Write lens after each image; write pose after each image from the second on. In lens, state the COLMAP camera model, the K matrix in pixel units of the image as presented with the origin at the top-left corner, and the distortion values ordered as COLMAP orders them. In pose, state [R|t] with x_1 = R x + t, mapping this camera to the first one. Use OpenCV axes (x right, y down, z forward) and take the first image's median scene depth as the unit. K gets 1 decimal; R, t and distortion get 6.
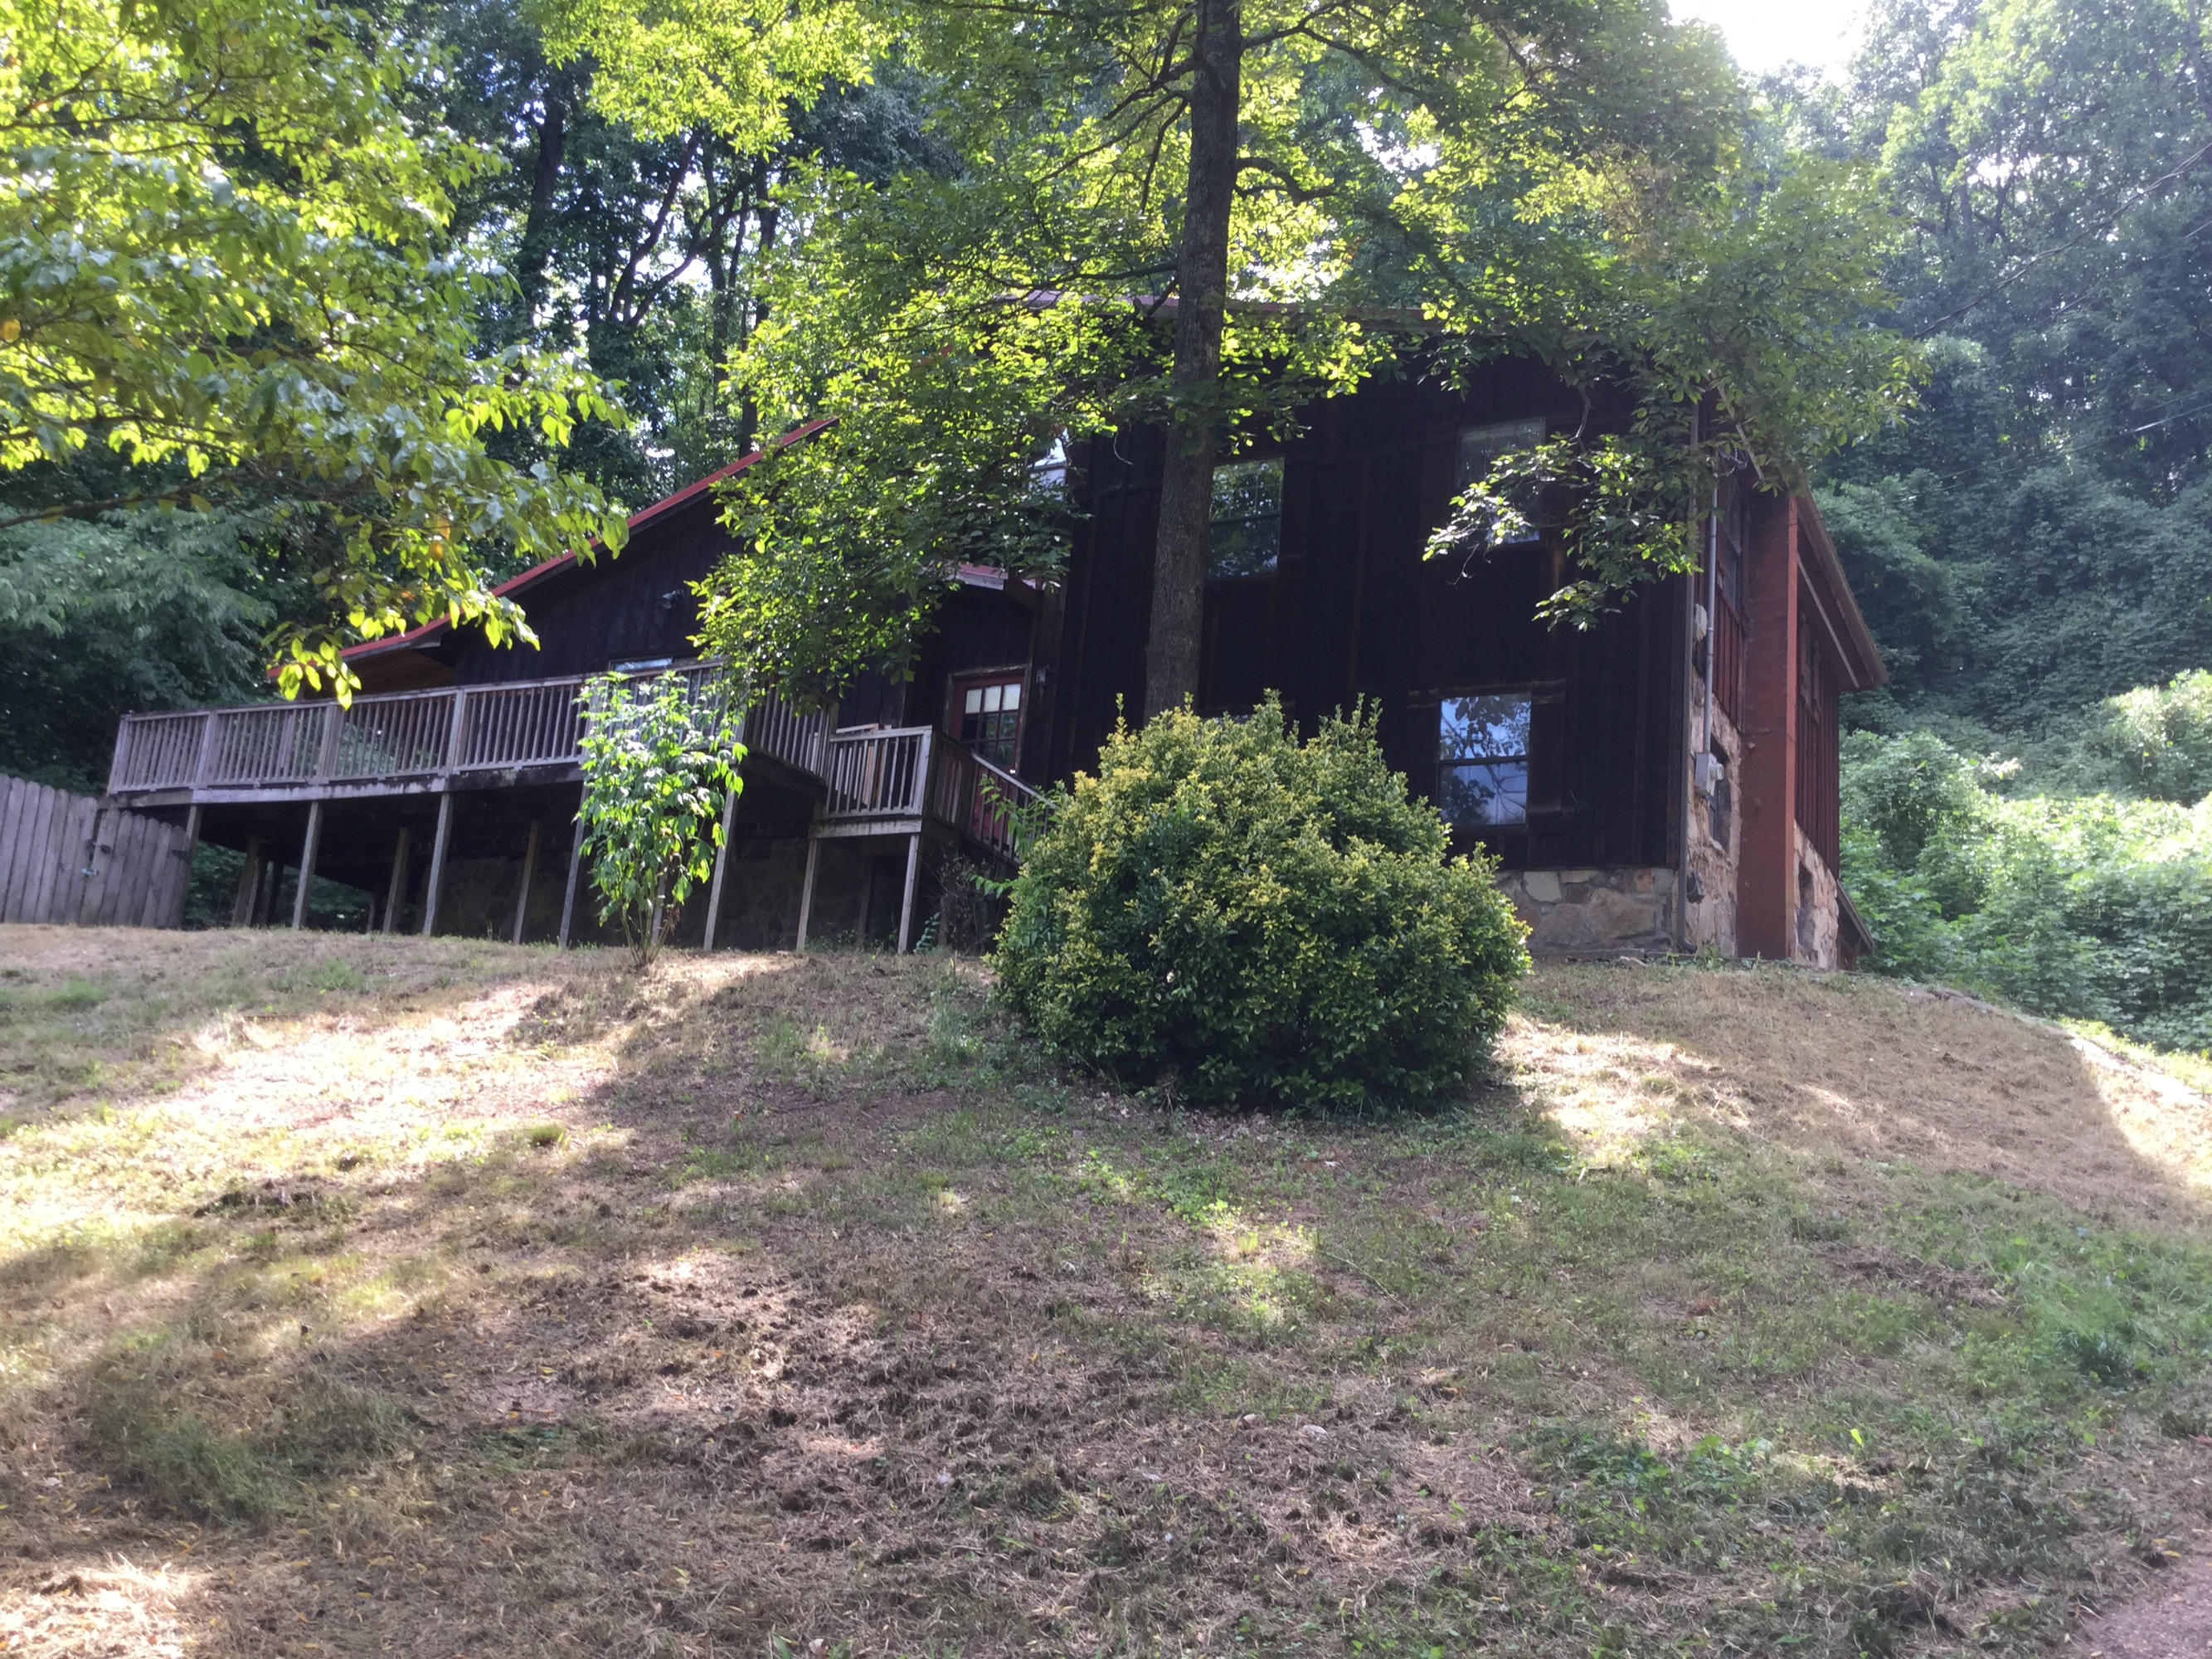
lens RADIAL K [[1980.7, 0, 1084.3], [0, 1980.7, 852.6], [0, 0, 1]] dist [0.086148, -0.155681]
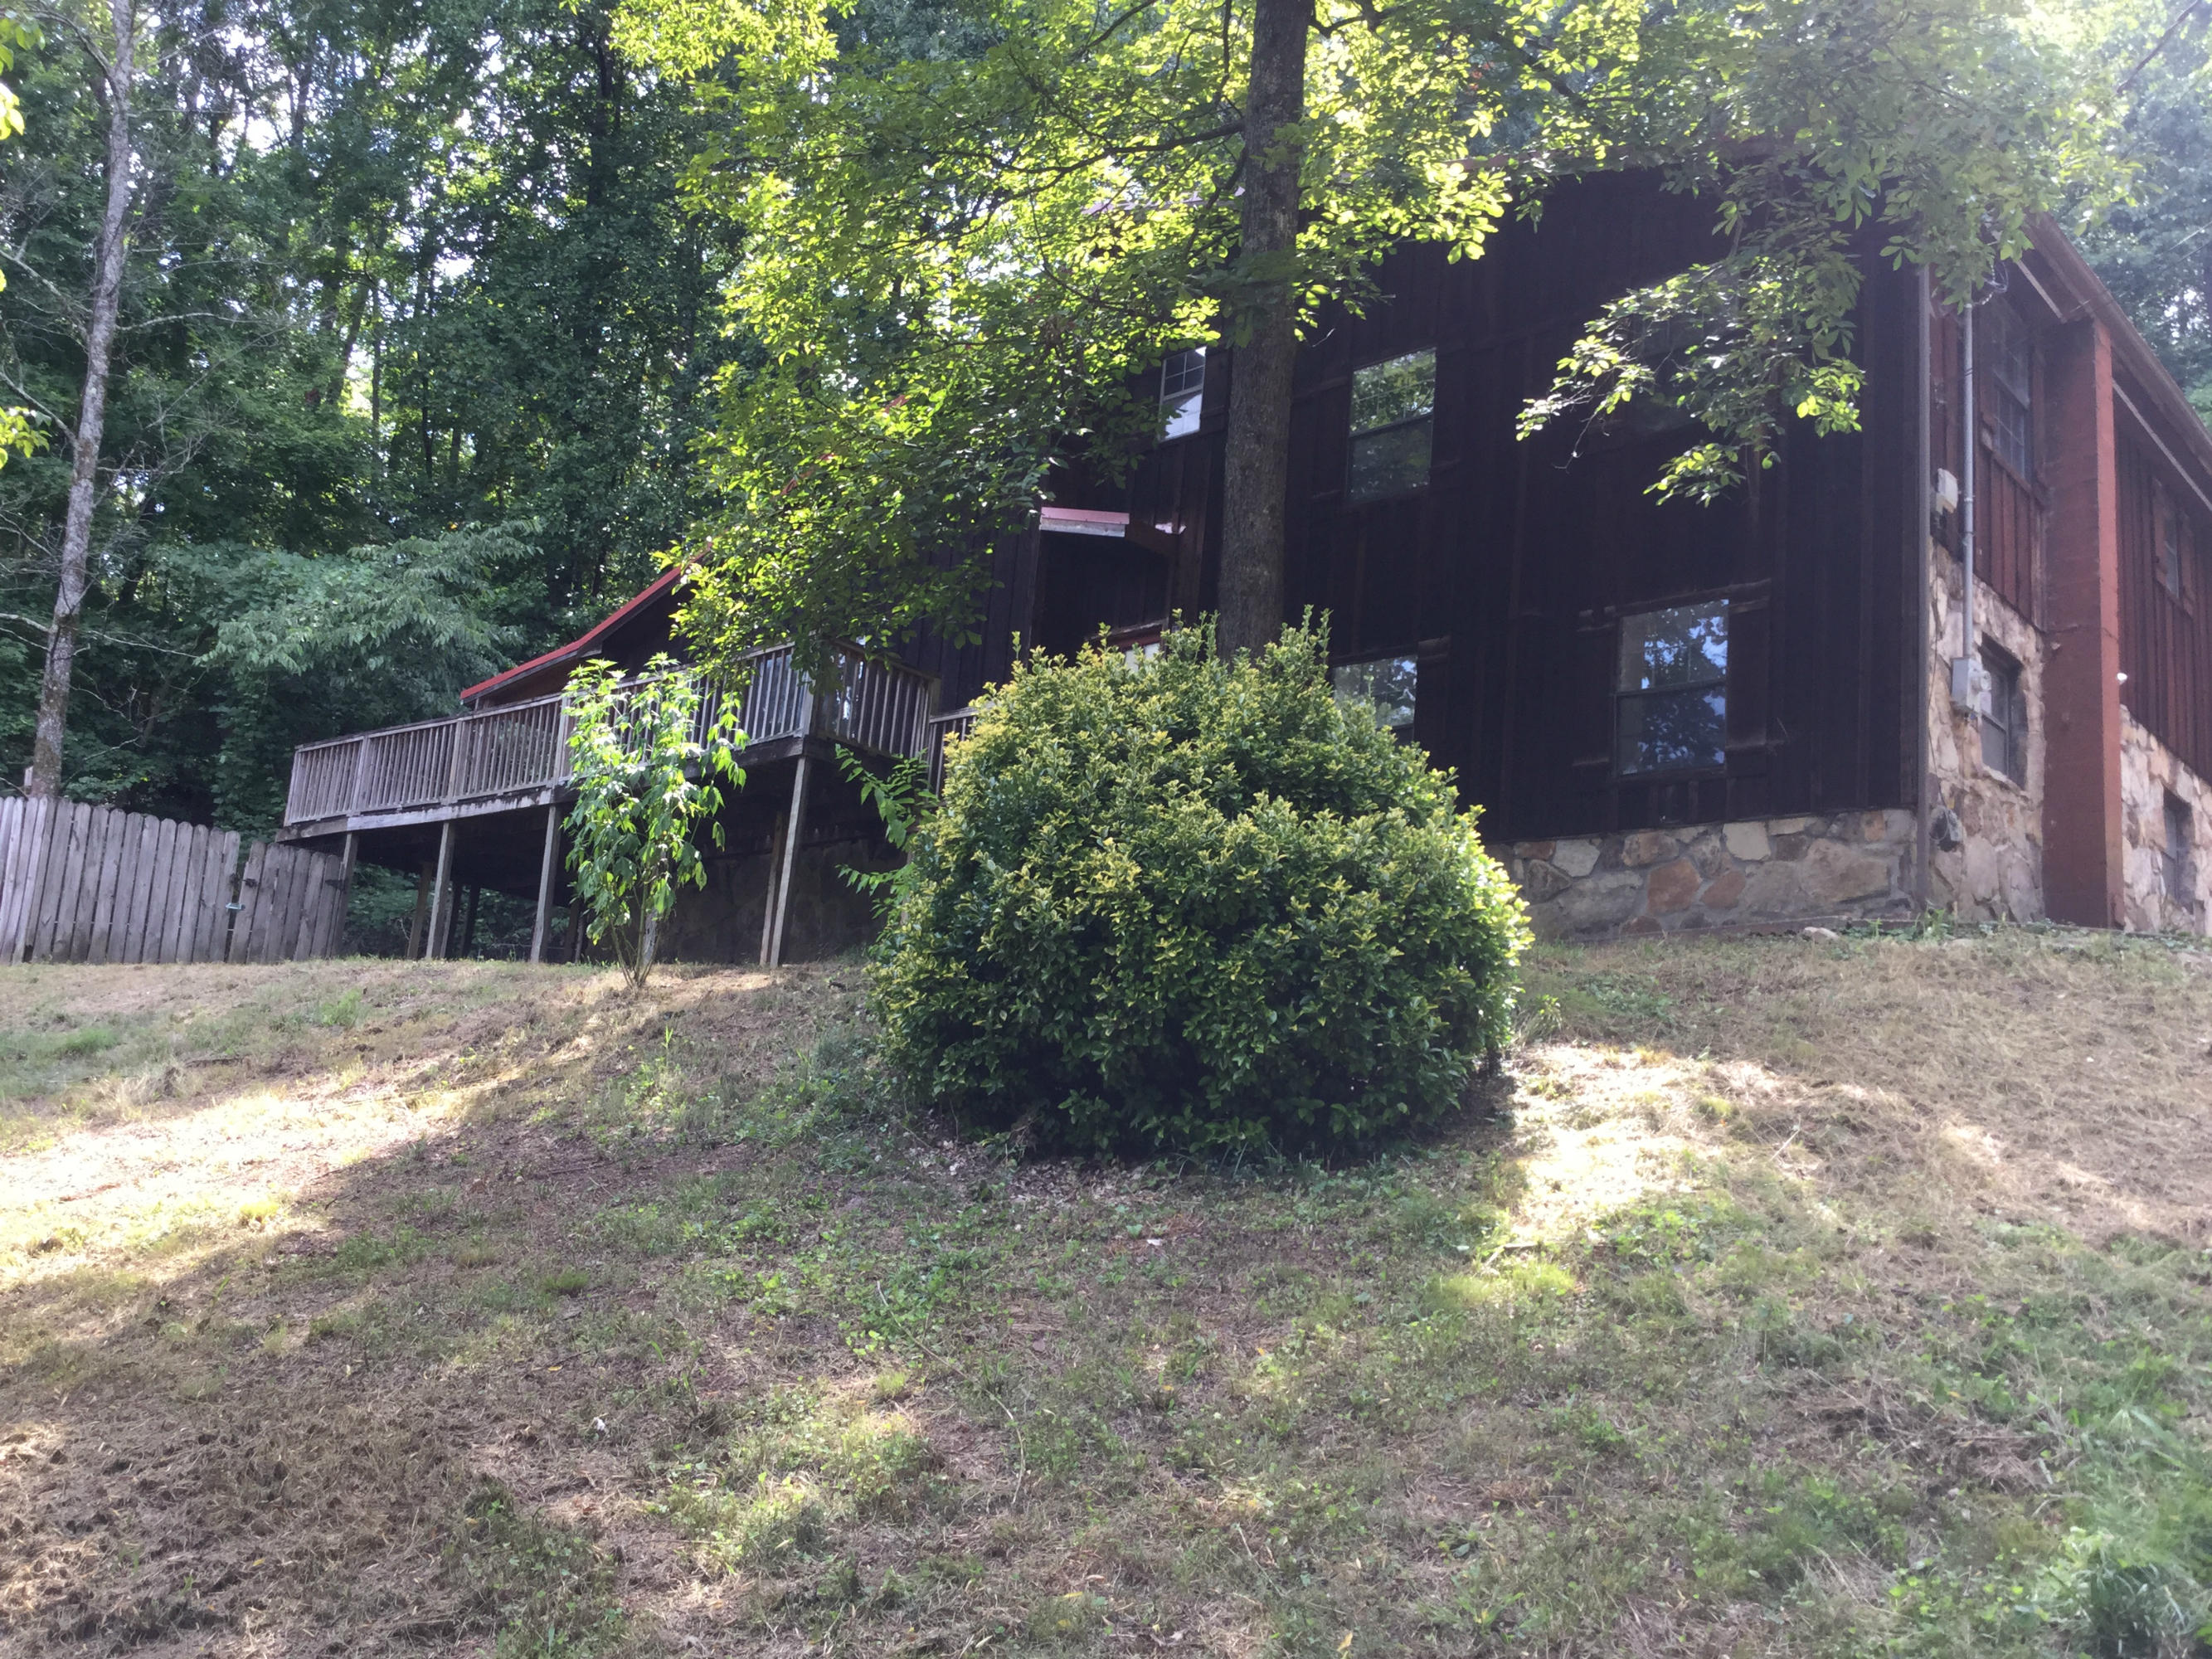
lens RADIAL K [[1980.7, 0, 1076.2], [0, 1980.7, 848.9], [0, 0, 1]] dist [0.086148, -0.155681]
pose [[0.971647, -0.054321, -0.230112, 0.155921], [0.055465, 0.998459, -0.001497, 0.006637], [0.229839, -0.011309, 0.973163, 0.162240]]
